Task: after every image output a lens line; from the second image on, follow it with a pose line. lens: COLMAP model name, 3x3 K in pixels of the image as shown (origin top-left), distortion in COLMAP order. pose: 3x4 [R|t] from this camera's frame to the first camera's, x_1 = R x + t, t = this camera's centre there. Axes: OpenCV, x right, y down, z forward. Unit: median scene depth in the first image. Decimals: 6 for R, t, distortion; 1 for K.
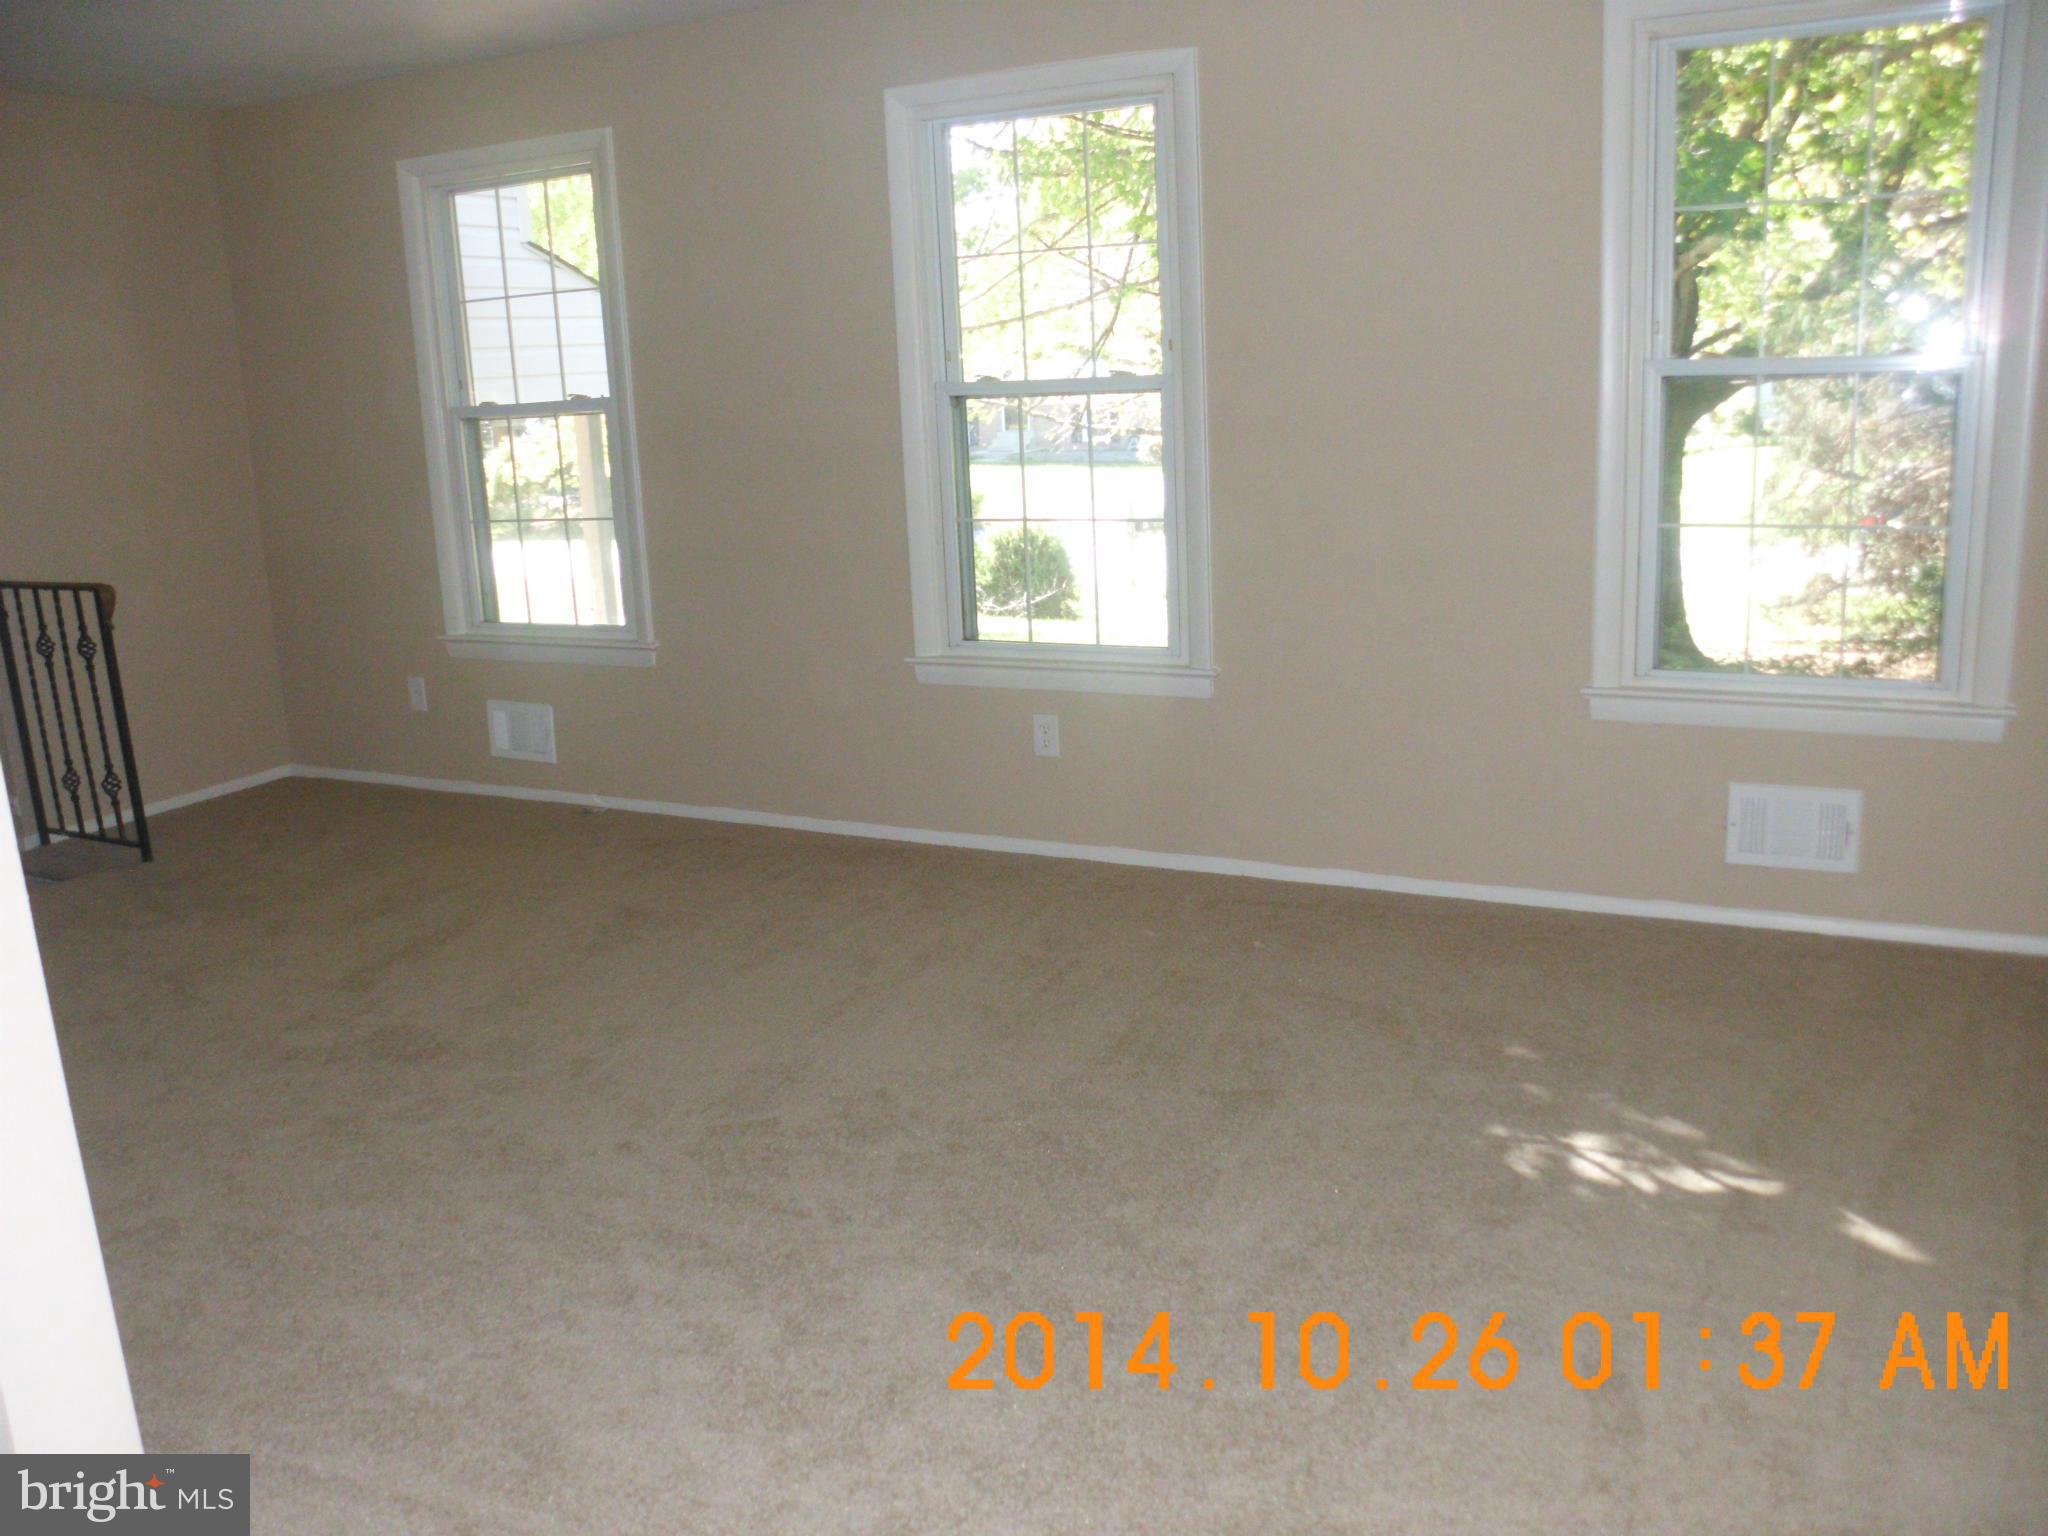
lens RADIAL K [[1748.8, 0, 1023.2], [0, 1748.8, 783.7], [0, 0, 1]] dist [-0.168273, 0.169843]
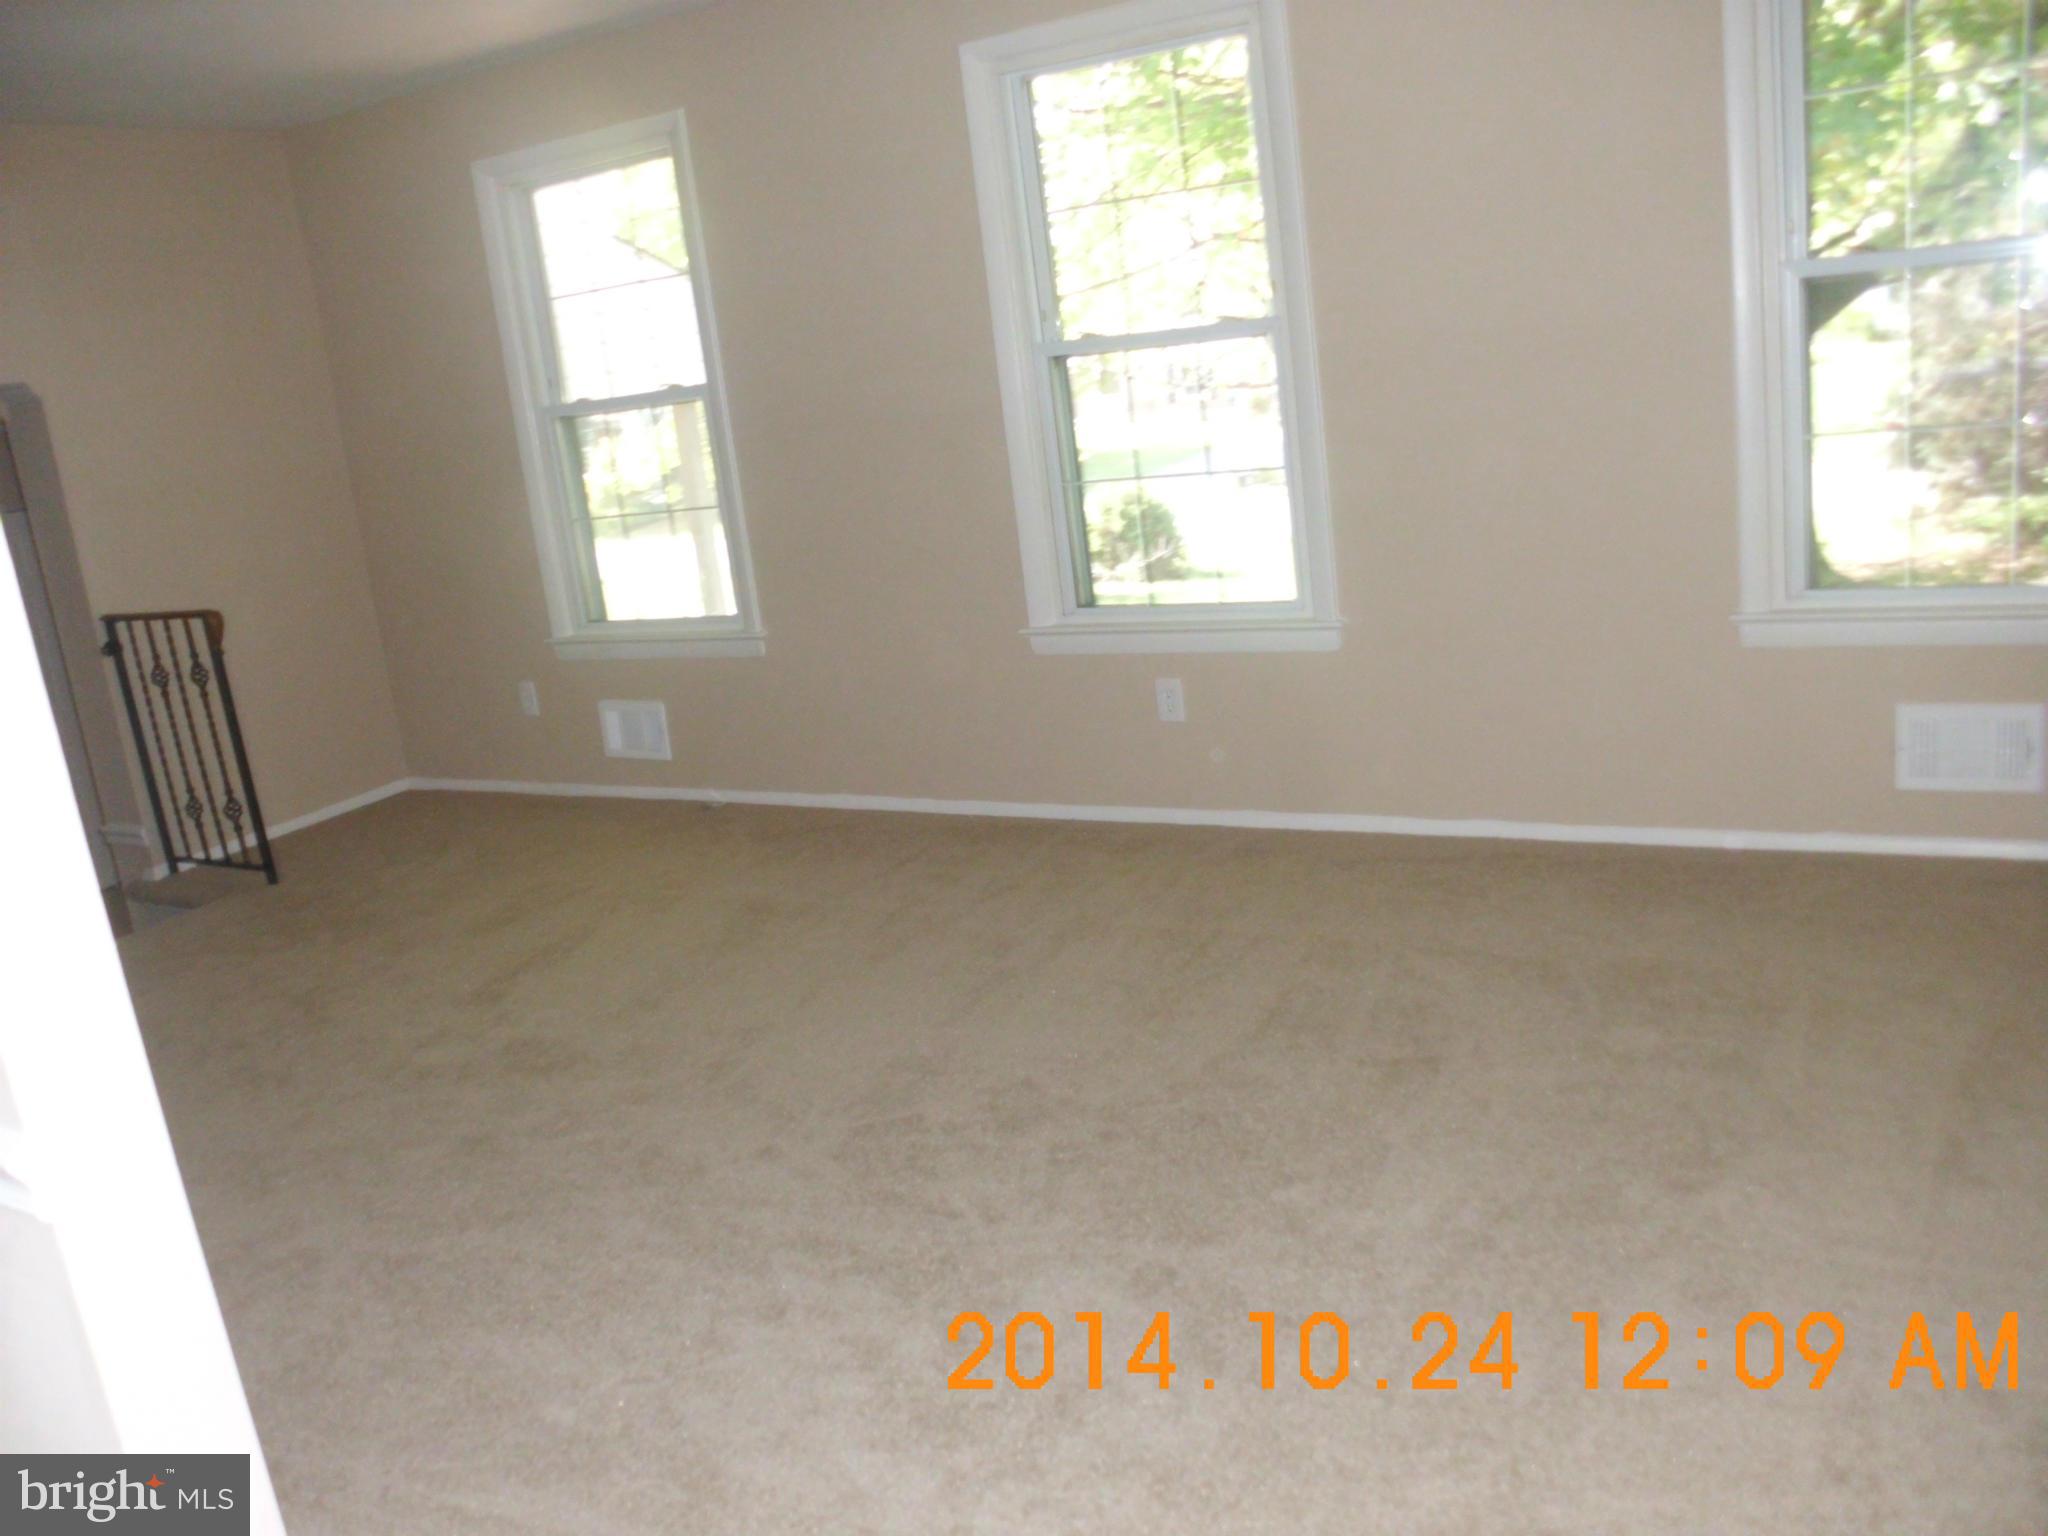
lens RADIAL K [[1748.8, 0, 1023.2], [0, 1748.8, 783.7], [0, 0, 1]] dist [-0.168273, 0.169843]
pose [[0.995932, -0.061352, -0.066000, -0.008343], [0.062479, 0.997931, 0.015150, -0.001287], [0.064934, -0.019212, 0.997705, 0.034374]]
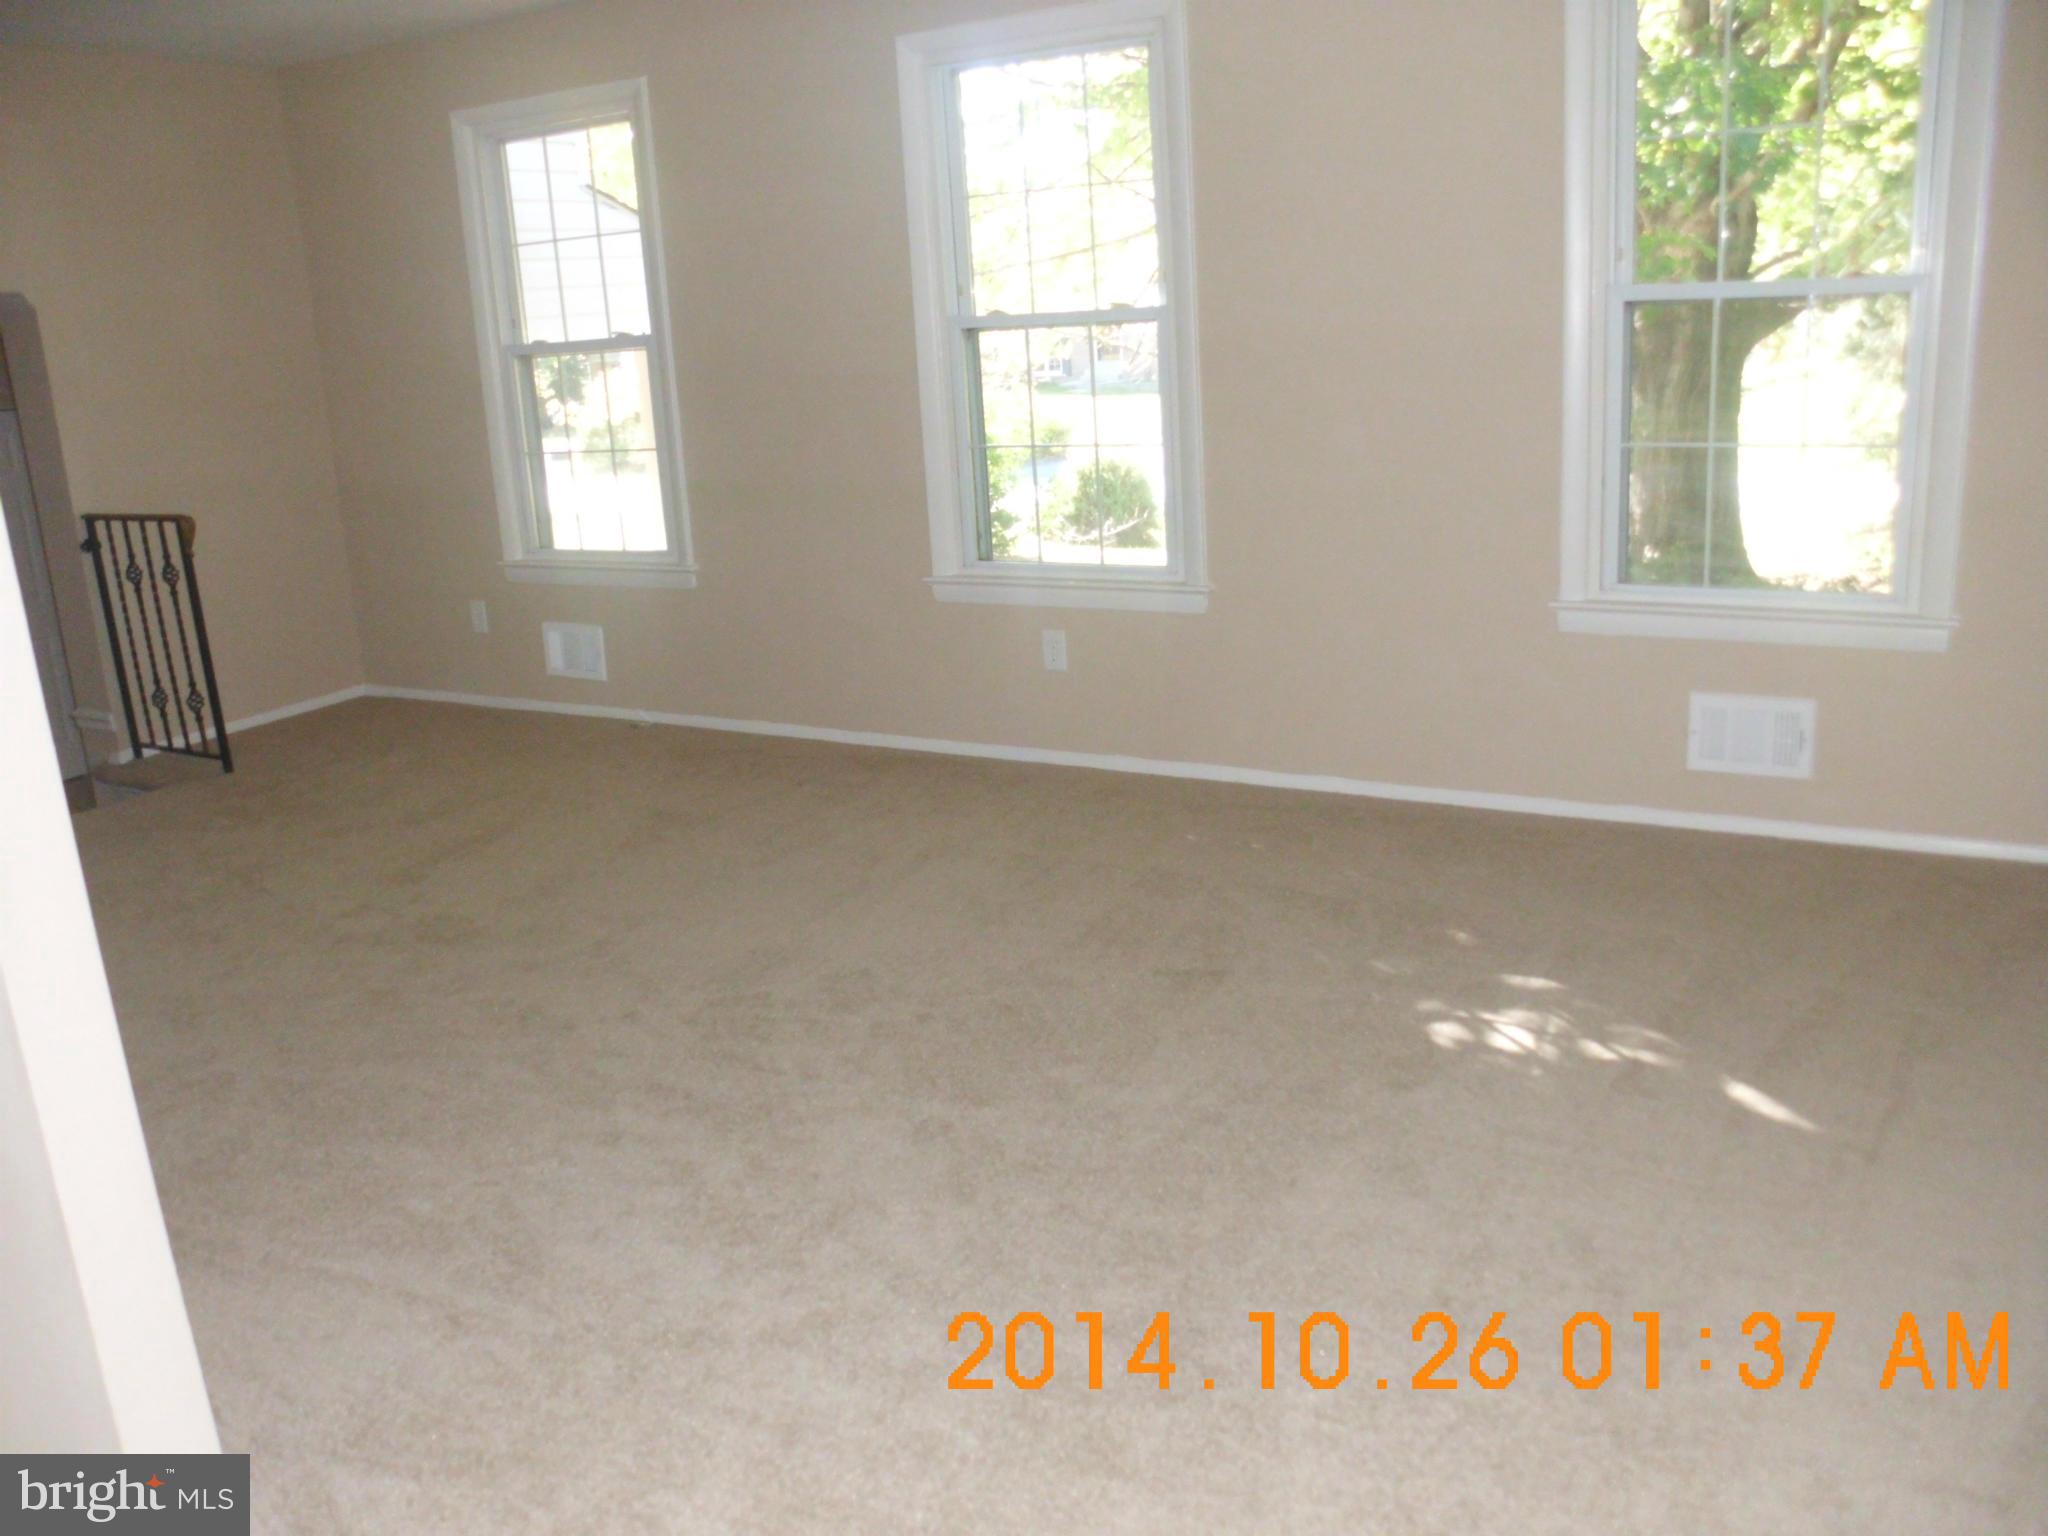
lens RADIAL K [[1748.8, 0, 1023.2], [0, 1748.8, 783.7], [0, 0, 1]] dist [-0.168273, 0.169843]
pose [[0.998352, 0.001677, -0.057357, 0.066859], [0.000555, 0.999244, 0.038872, 0.014588], [0.057379, -0.038839, 0.997597, -0.070282]]
